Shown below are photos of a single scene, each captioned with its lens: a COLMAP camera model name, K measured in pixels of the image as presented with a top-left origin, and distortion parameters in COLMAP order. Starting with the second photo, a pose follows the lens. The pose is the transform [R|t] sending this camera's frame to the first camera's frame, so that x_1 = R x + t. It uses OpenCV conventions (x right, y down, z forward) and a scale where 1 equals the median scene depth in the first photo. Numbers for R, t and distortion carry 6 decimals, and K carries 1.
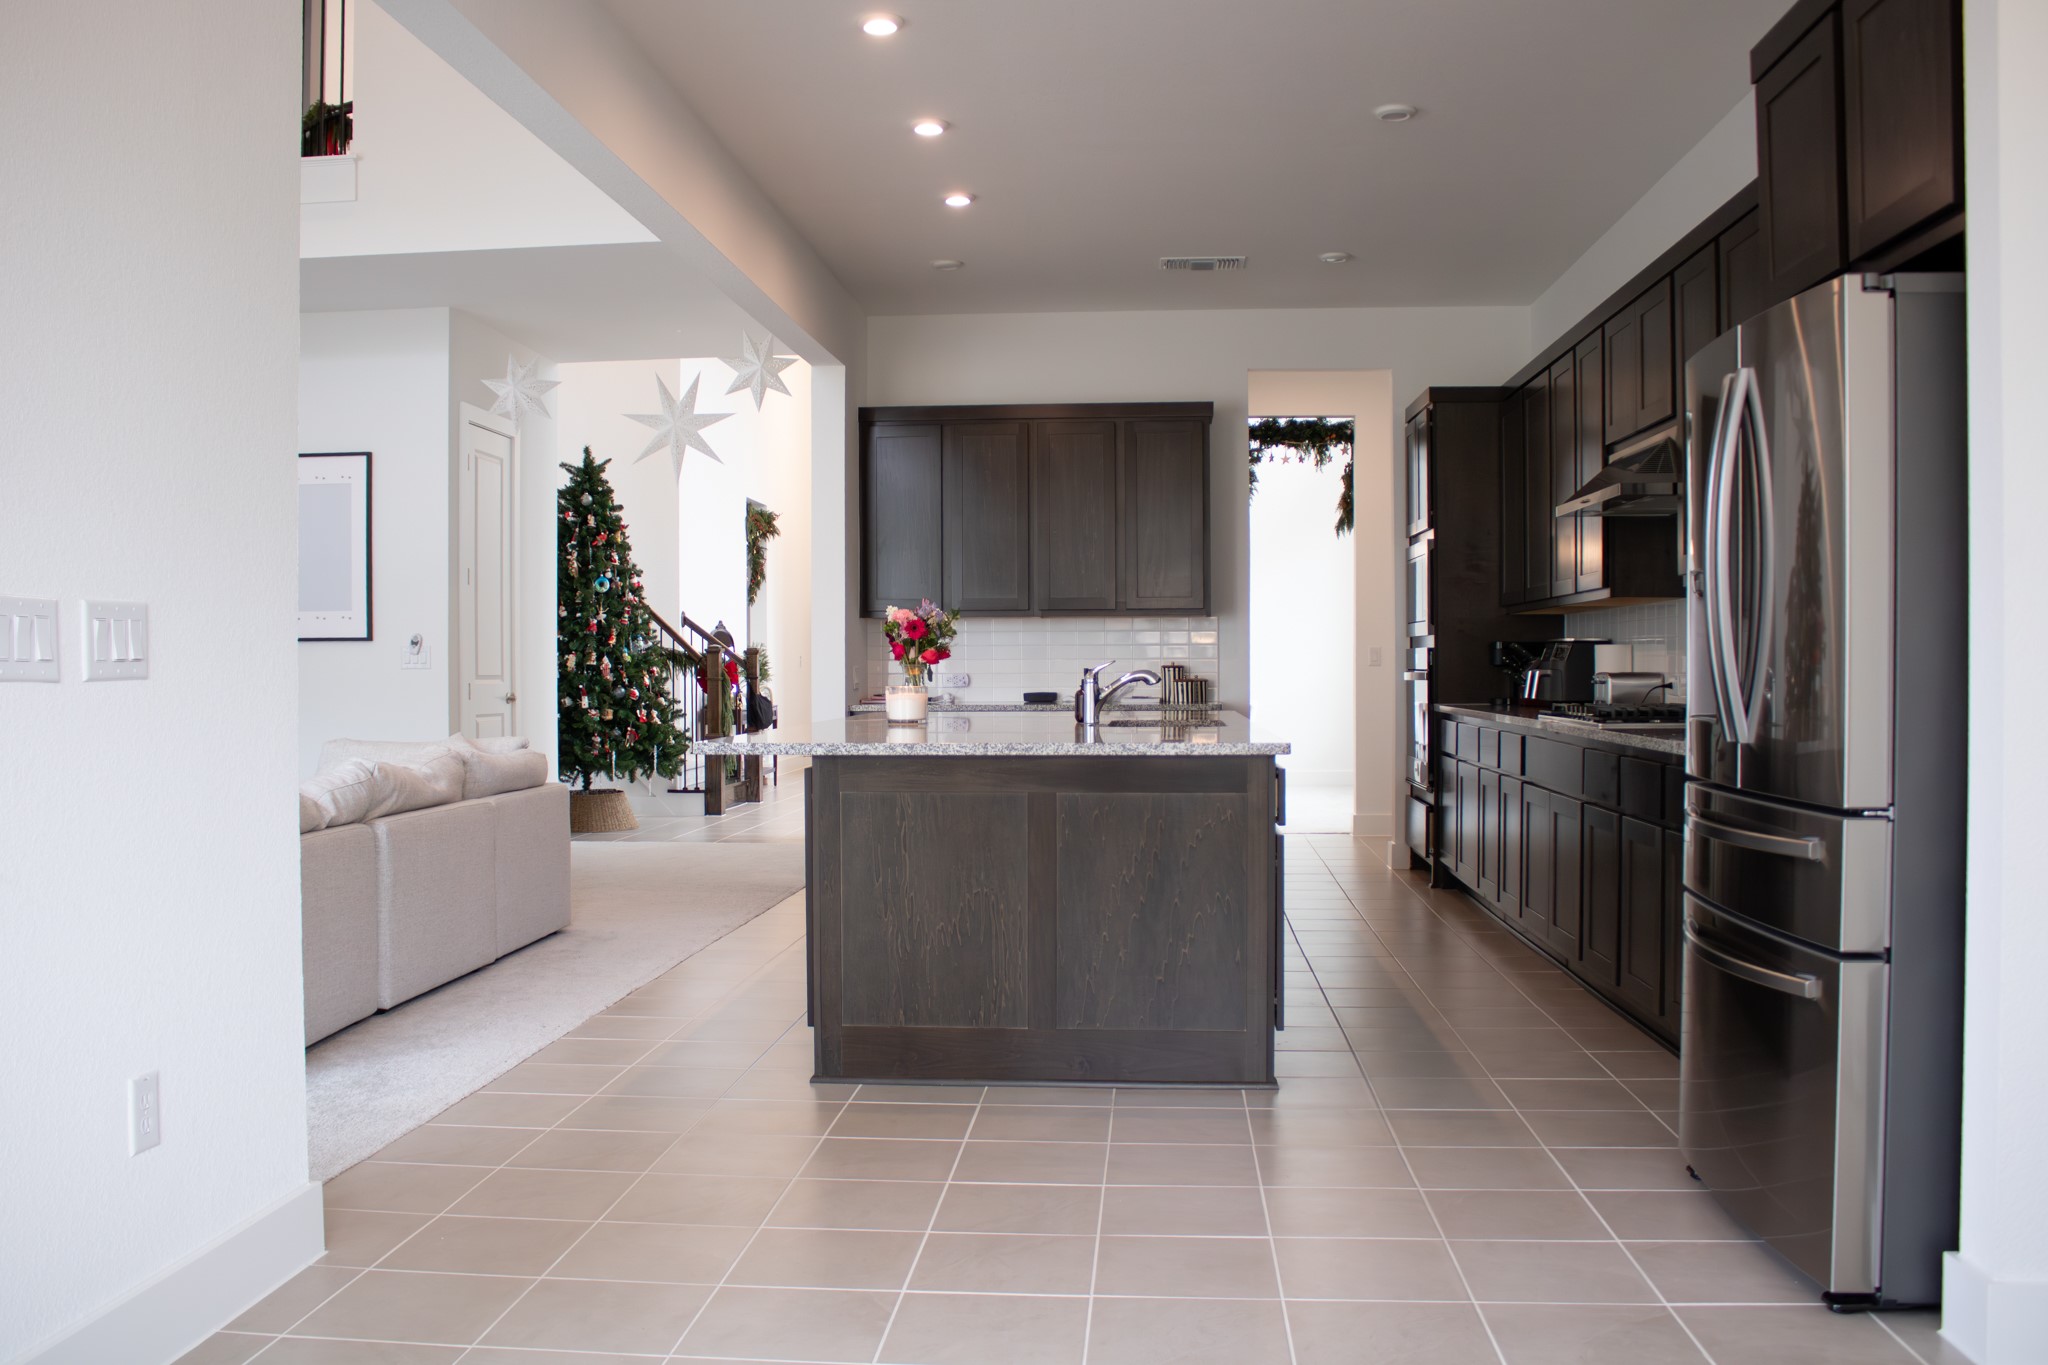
lens RADIAL K [[1772.2, 0, 1024.0], [0, 1772.2, 682.5], [0, 0, 1]] dist [0.057390, -0.001030]
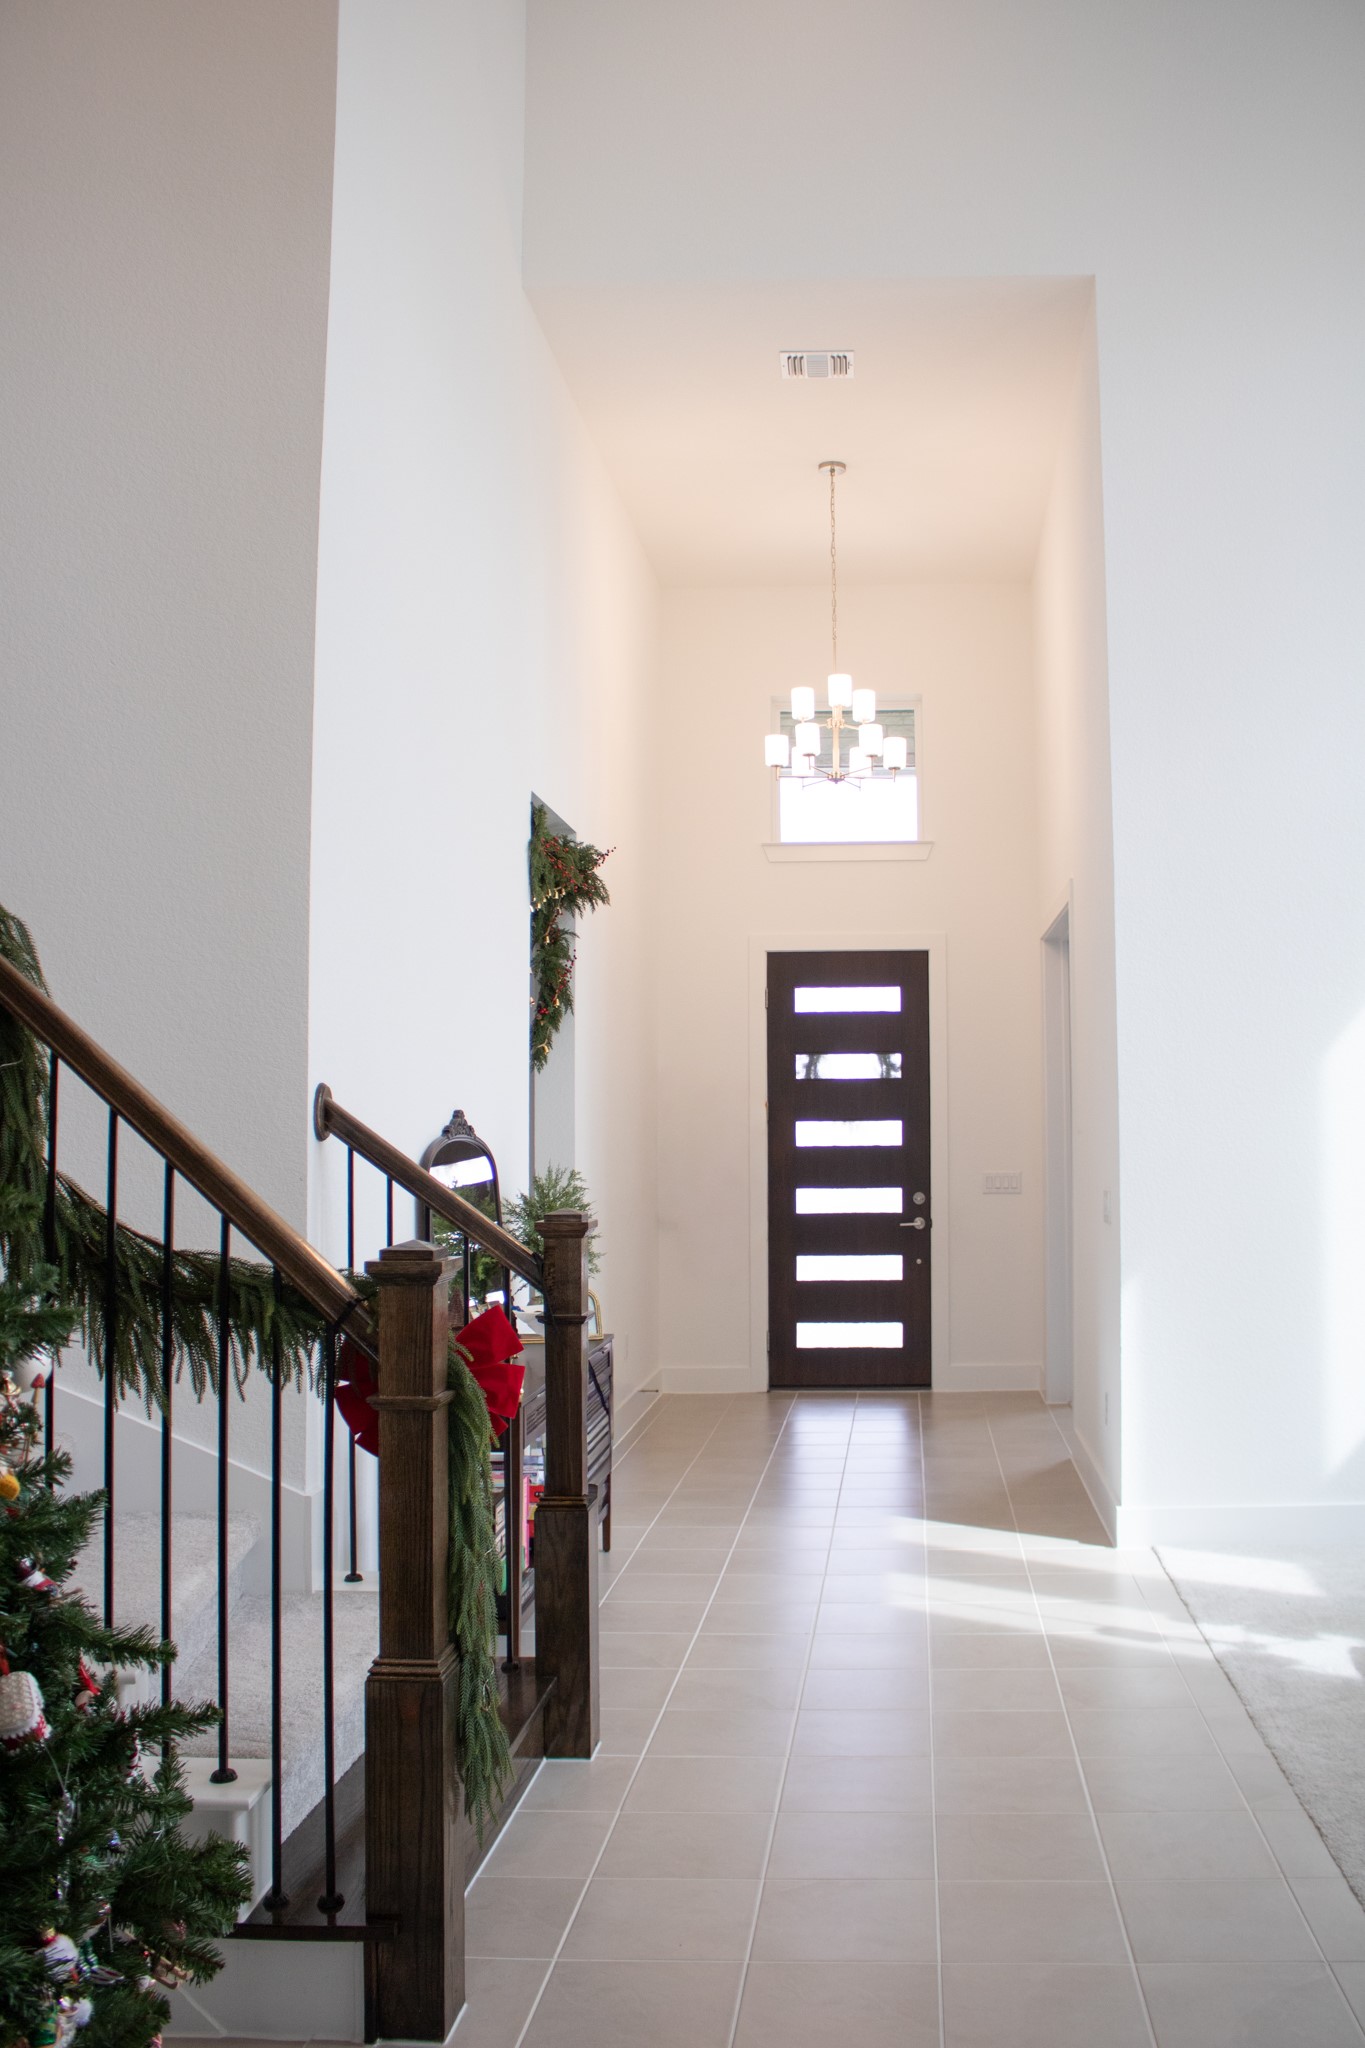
lens RADIAL K [[1751.6, 0, 682.5], [0, 1751.6, 1024.0], [0, 0, 1]] dist [-0.007343, 0.000505]
pose [[0.998527, -0.006334, -0.053895, -0.102337], [0.002267, 0.997167, -0.075192, -0.024433], [0.054219, 0.074959, 0.995712, 0.620282]]
